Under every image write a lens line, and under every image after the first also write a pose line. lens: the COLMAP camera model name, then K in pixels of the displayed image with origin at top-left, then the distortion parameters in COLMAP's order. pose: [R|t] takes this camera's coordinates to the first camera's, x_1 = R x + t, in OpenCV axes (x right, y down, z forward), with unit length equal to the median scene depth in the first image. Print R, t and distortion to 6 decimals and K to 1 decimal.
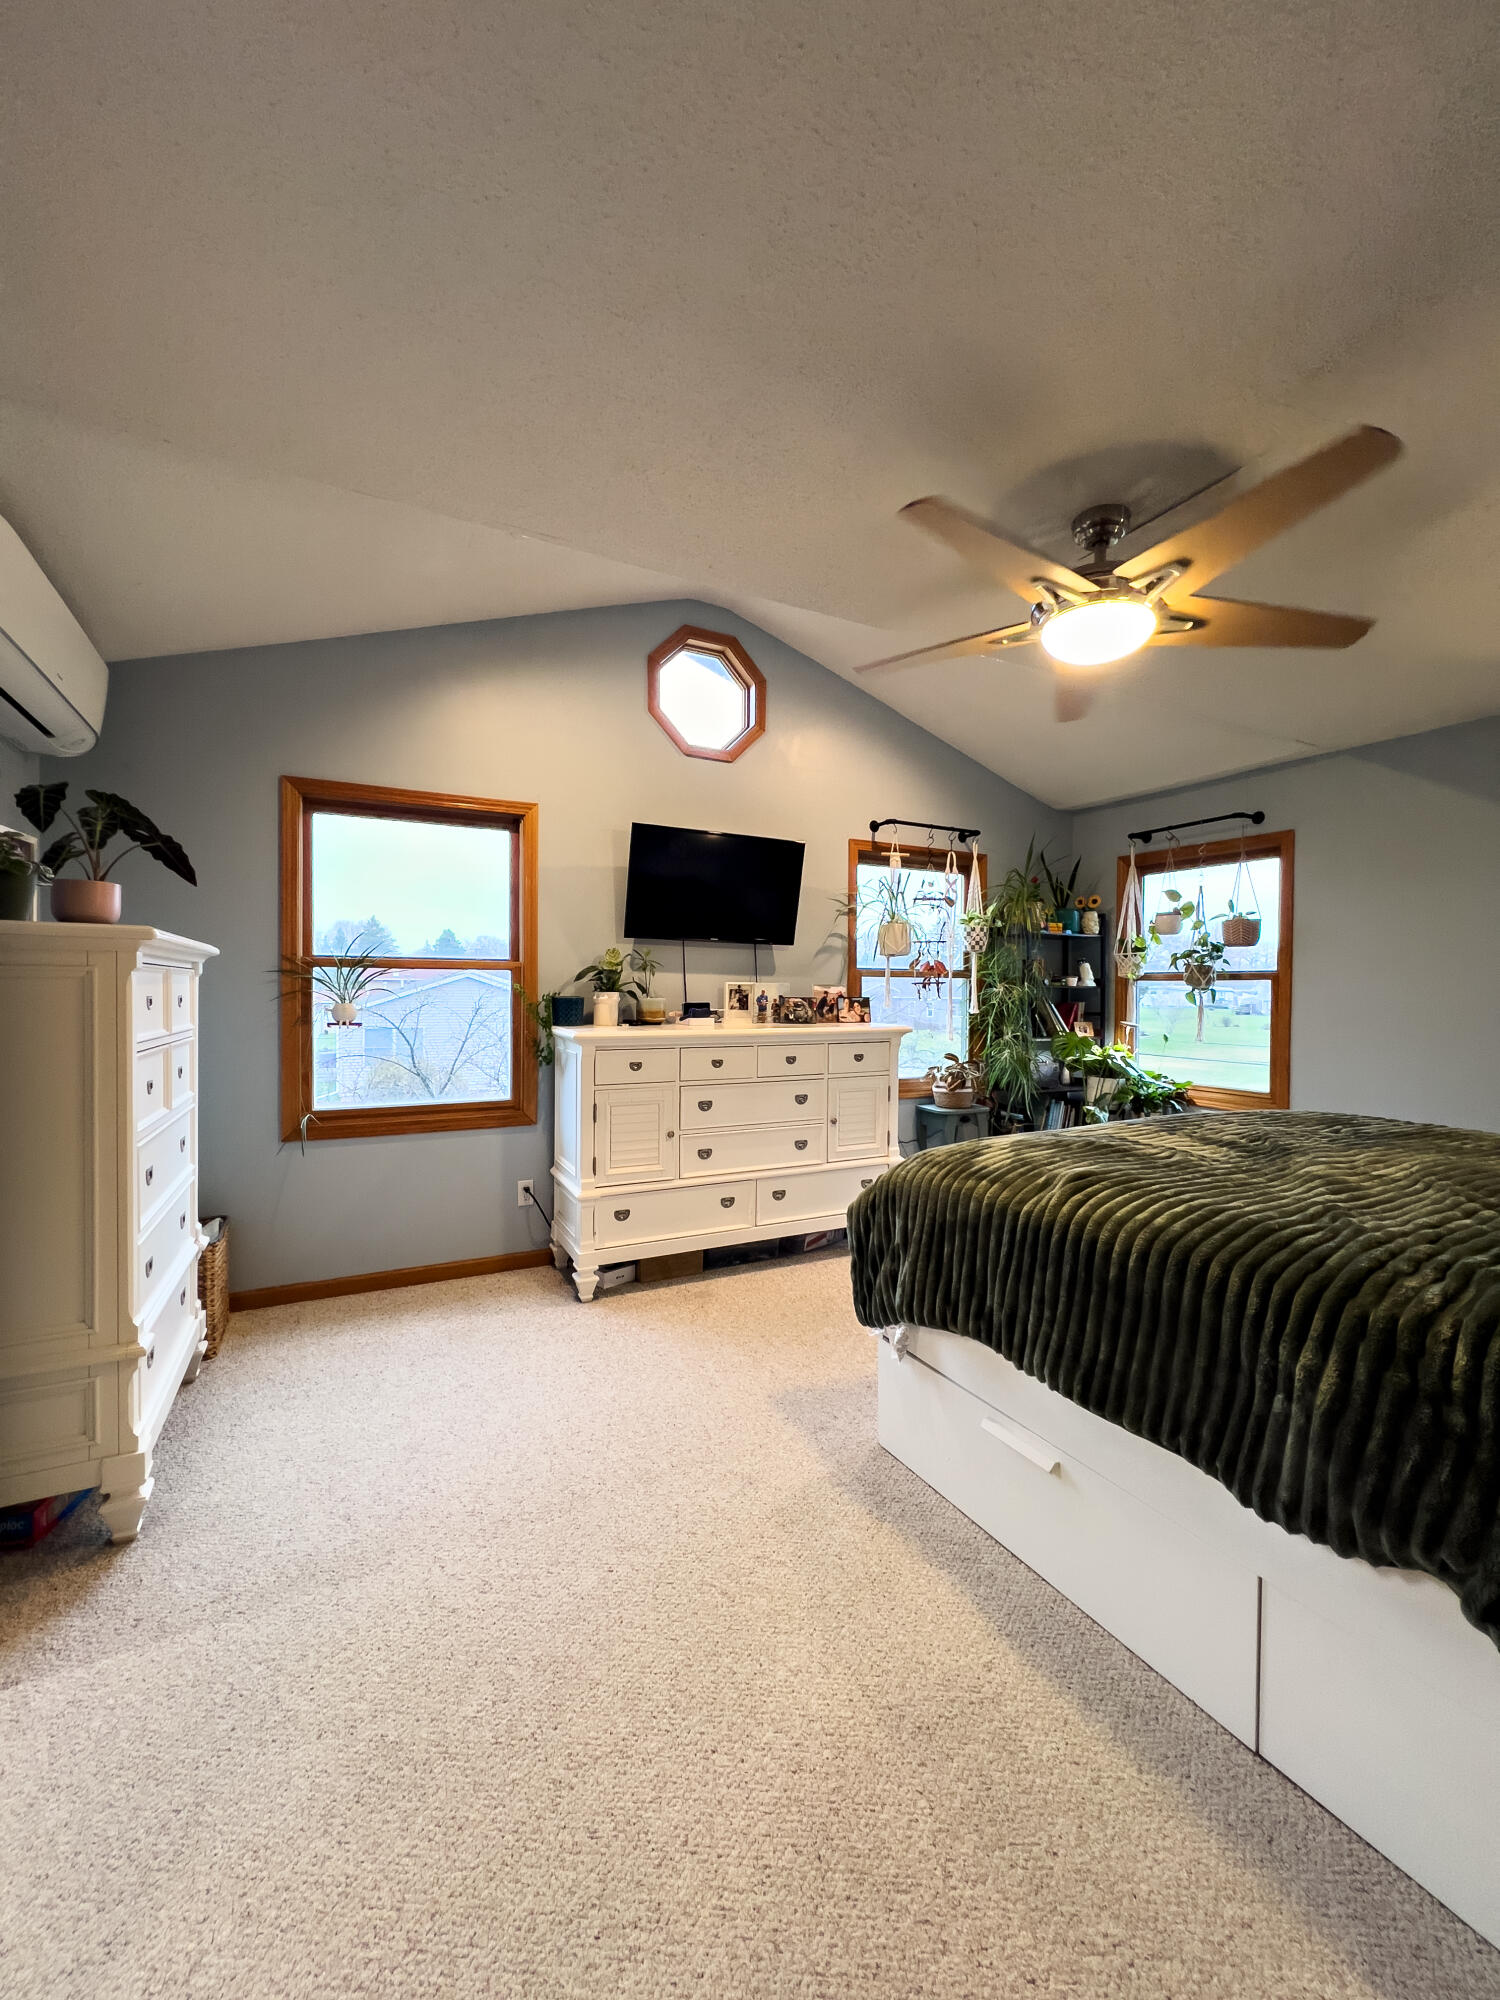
lens RADIAL K [[809.6, 0, 747.0], [0, 809.6, 996.1], [0, 0, 1]] dist [0.000751, 0.000065]
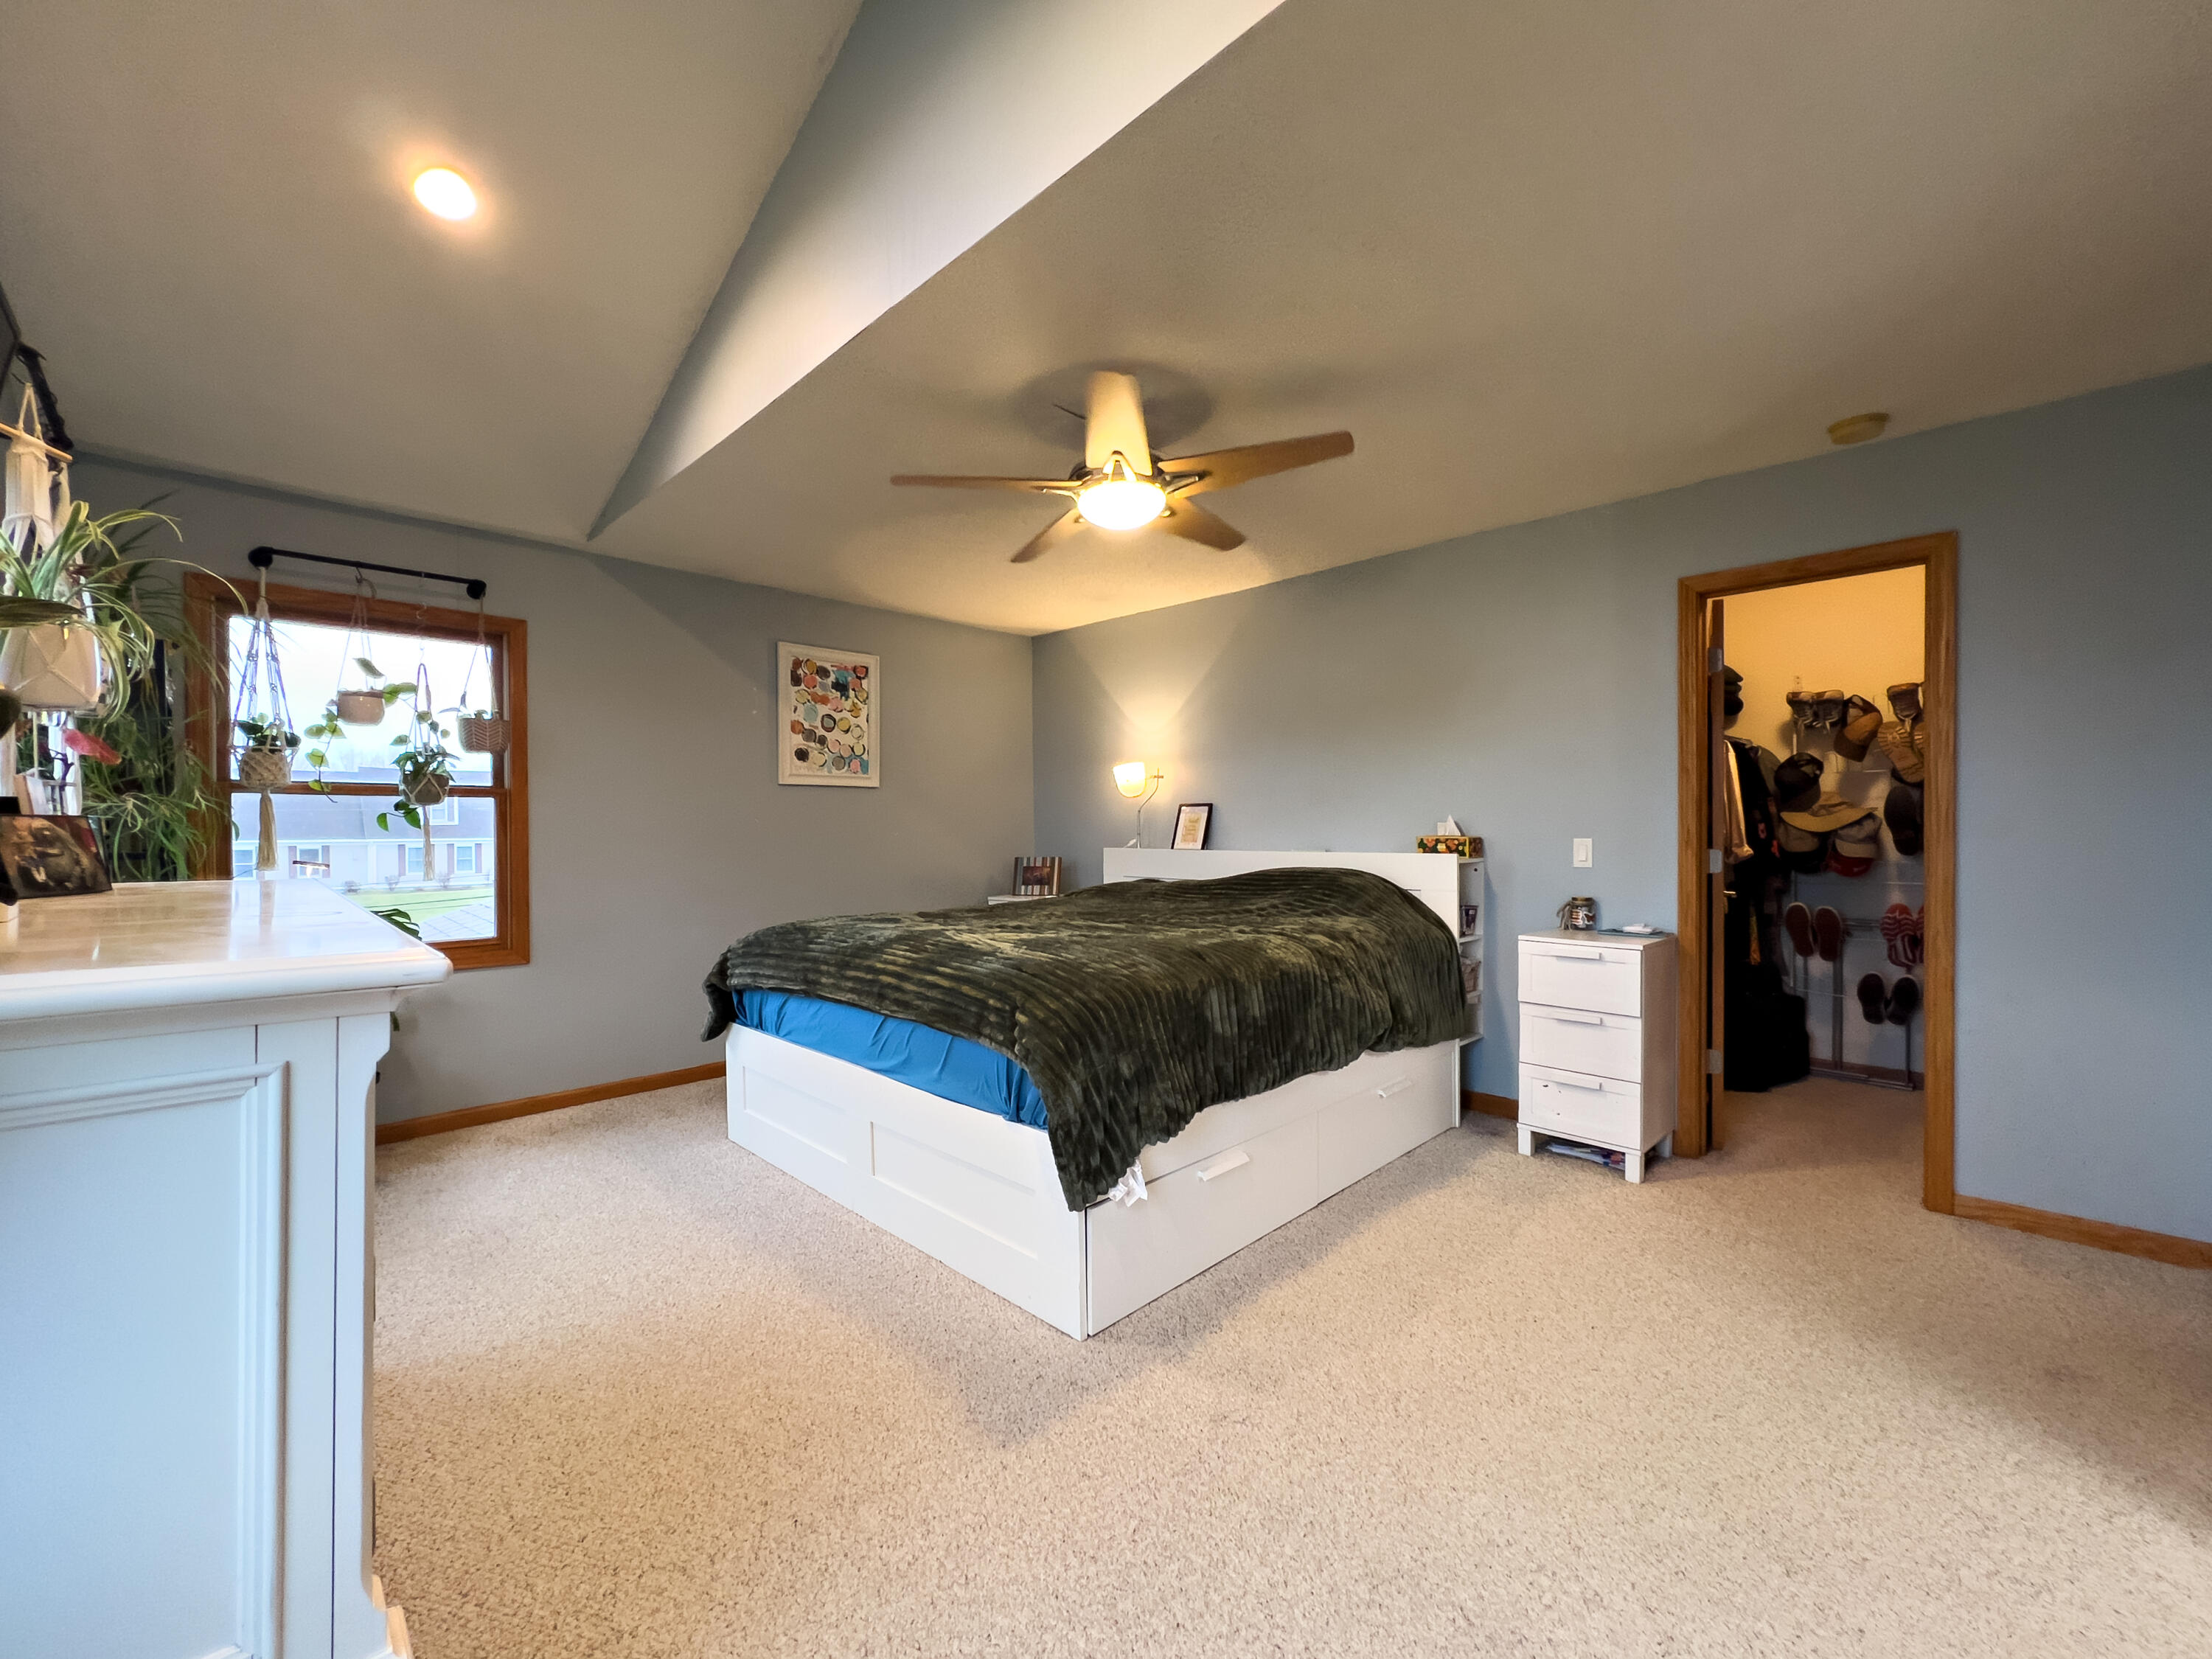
lens RADIAL K [[895.4, 0, 1116.6], [0, 895.4, 824.5], [0, 0, 1]] dist [0.000751, 0.000065]
pose [[-0.309858, -0.004848, 0.950771, -0.418233], [0.008429, 0.999934, 0.007846, 0.006211], [-0.950746, 0.010445, -0.309796, 0.714870]]
